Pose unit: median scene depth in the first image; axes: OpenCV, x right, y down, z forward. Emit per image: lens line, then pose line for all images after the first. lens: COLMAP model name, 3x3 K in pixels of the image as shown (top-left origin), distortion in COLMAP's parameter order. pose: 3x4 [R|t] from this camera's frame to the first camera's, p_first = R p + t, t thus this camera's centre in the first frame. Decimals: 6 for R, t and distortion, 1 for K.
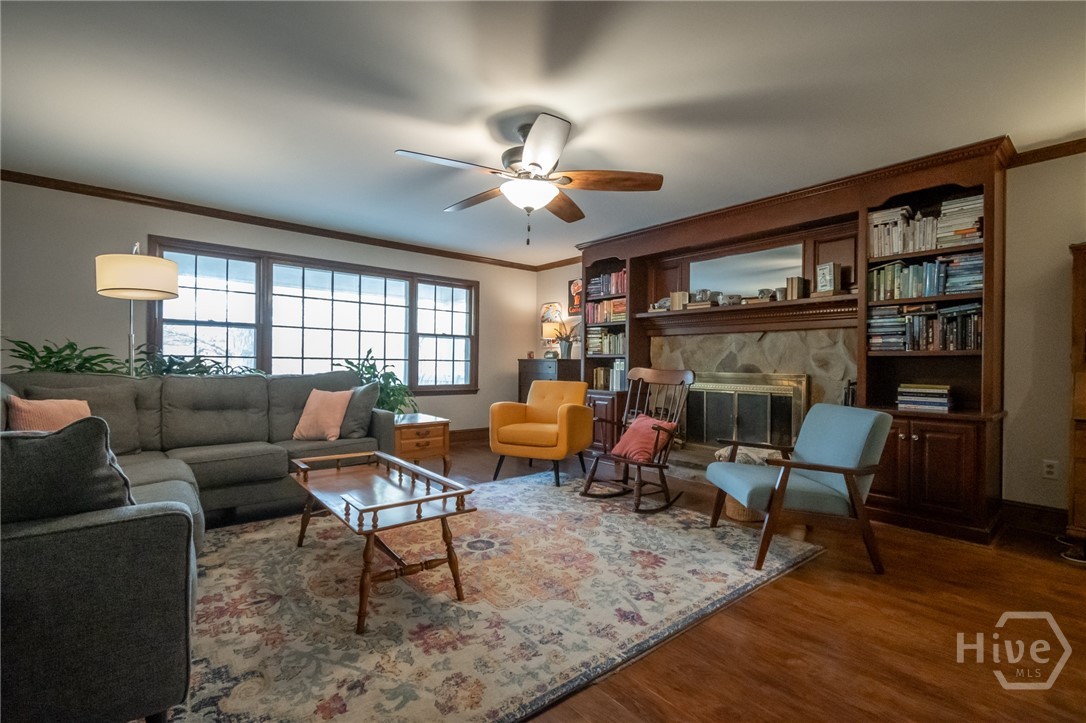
lens RADIAL K [[480.0, 0, 543.0], [0, 480.0, 361.5], [0, 0, 1]] dist [0.004827, -0.000145]
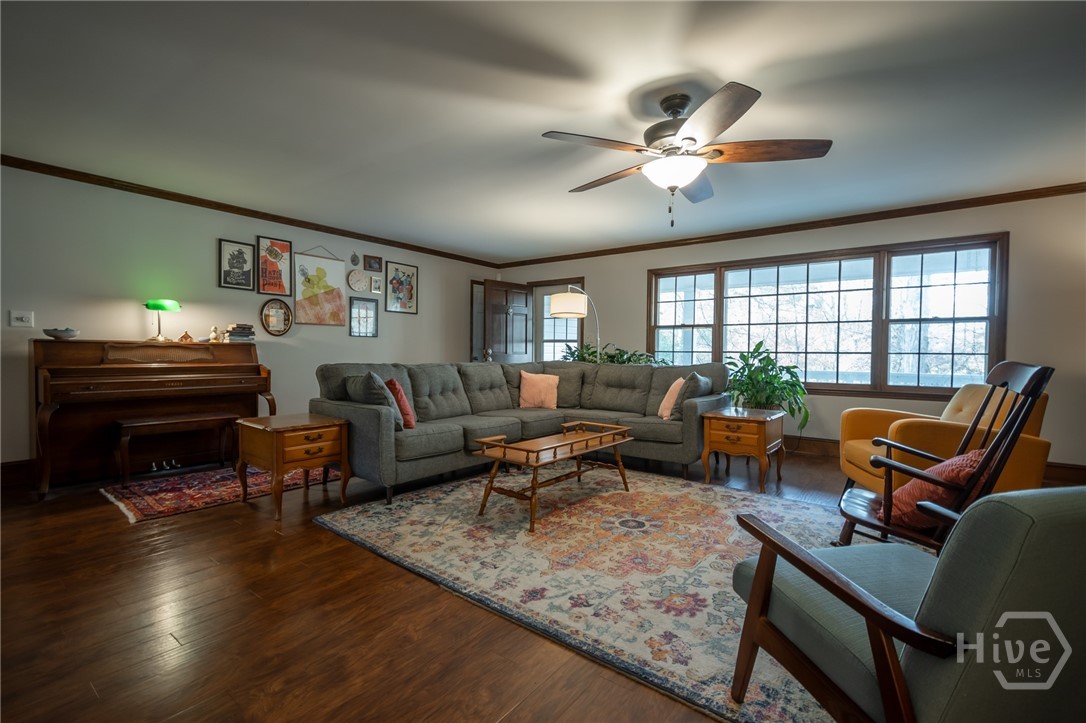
lens RADIAL K [[480.0, 0, 543.0], [0, 480.0, 361.5], [0, 0, 1]] dist [0.004827, -0.000145]
pose [[0.213401, 0.007066, -0.976939, 0.651170], [-0.002317, 0.999975, 0.006726, 0.010620], [0.976962, 0.000828, 0.213412, 0.433847]]
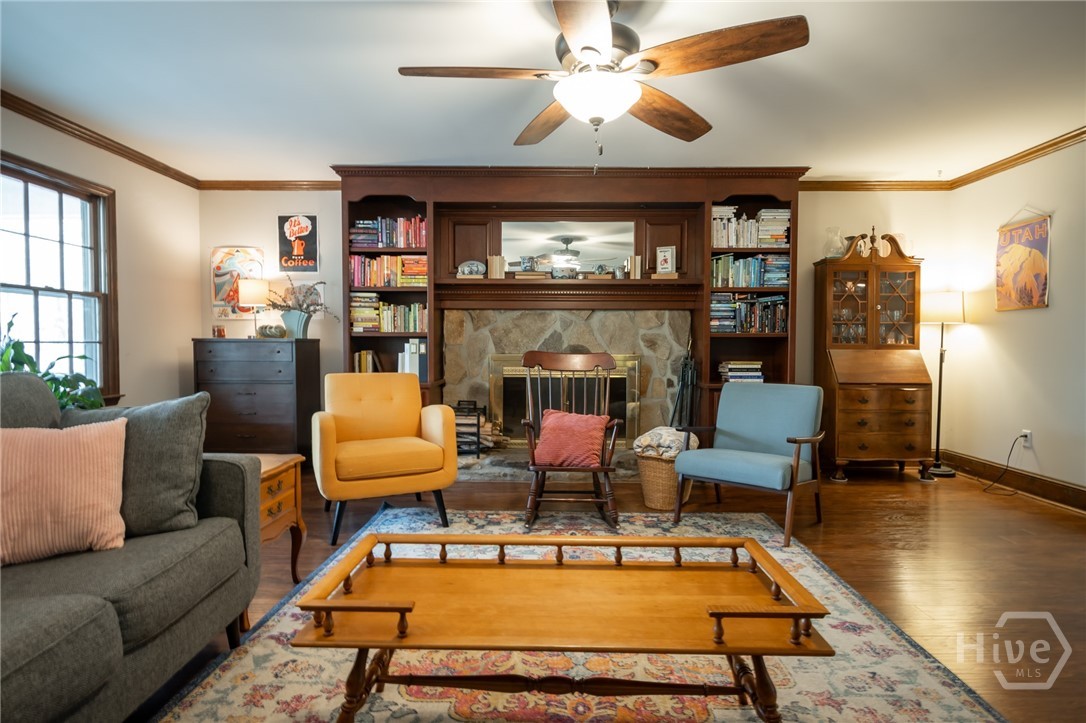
lens RADIAL K [[583.4, 0, 541.7], [0, 583.4, 362.8], [0, 0, 1]] dist [0.006930, -0.009753]
pose [[0.650486, -0.033553, 0.758777, -0.560811], [0.001253, 0.999070, 0.043104, -0.010004], [-0.759517, -0.027088, 0.649923, 0.402980]]
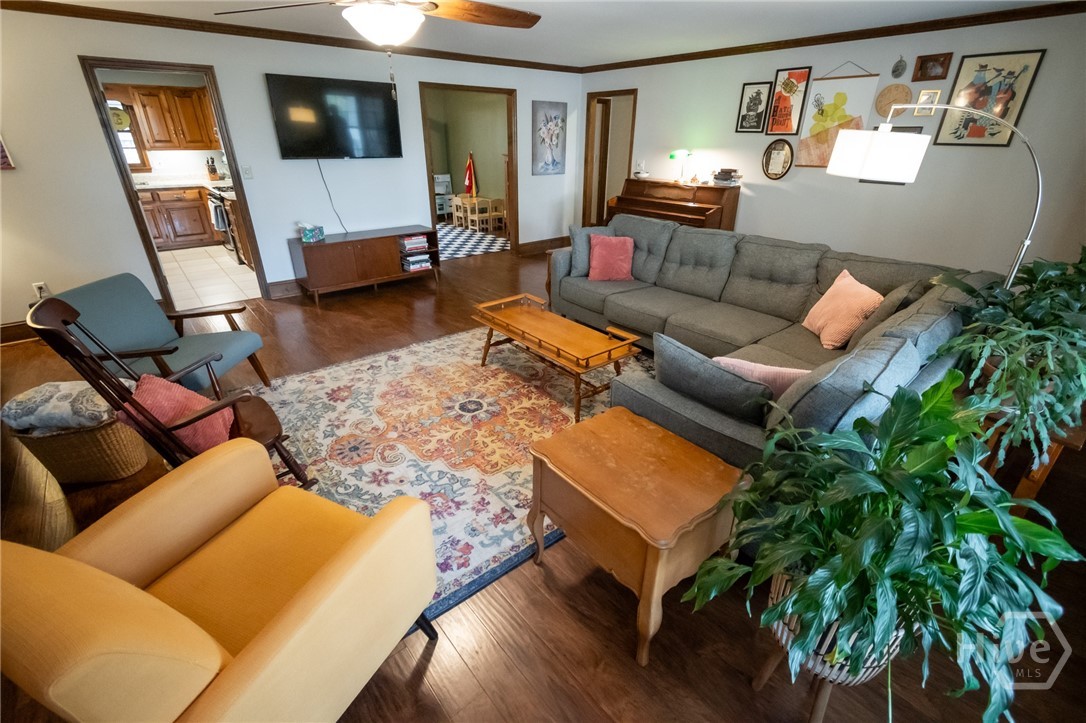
lens RADIAL K [[477.2, 0, 547.2], [0, 477.2, 362.3], [0, 0, 1]] dist [0.000672, -0.000204]
pose [[-0.999719, -0.015765, -0.017688, -0.216684], [-0.021769, 0.905885, 0.422963, -0.147945], [0.009356, 0.423229, -0.905974, 1.489429]]
